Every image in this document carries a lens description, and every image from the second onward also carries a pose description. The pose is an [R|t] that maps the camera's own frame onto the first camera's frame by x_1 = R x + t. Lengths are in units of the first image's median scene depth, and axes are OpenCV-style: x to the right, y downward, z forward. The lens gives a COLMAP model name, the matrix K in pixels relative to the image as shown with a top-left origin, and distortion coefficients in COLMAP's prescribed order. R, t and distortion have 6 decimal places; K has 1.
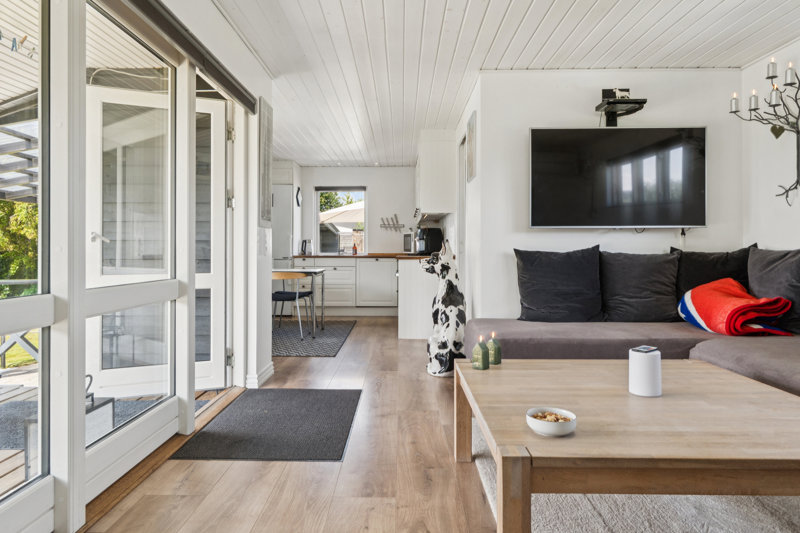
lens RADIAL K [[556.4, 0, 402.5], [0, 556.4, 261.5], [0, 0, 1]] dist [-0.007806, -0.002225]
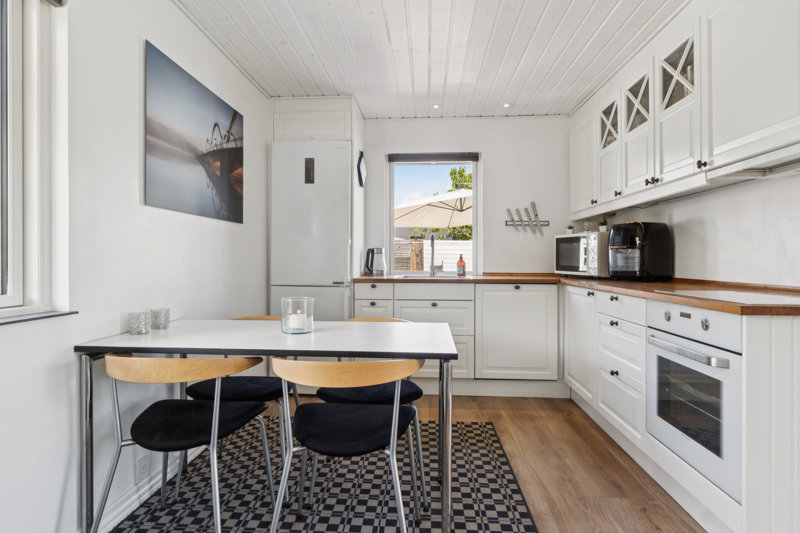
lens RADIAL K [[430.8, 0, 392.7], [0, 430.8, 262.6], [0, 0, 1]] dist [0.002851, -0.003287]
pose [[0.999256, -0.000588, -0.038570, -0.140033], [0.000209, 0.999951, -0.009848, -0.021122], [0.038574, 0.009832, 0.999207, 0.583965]]
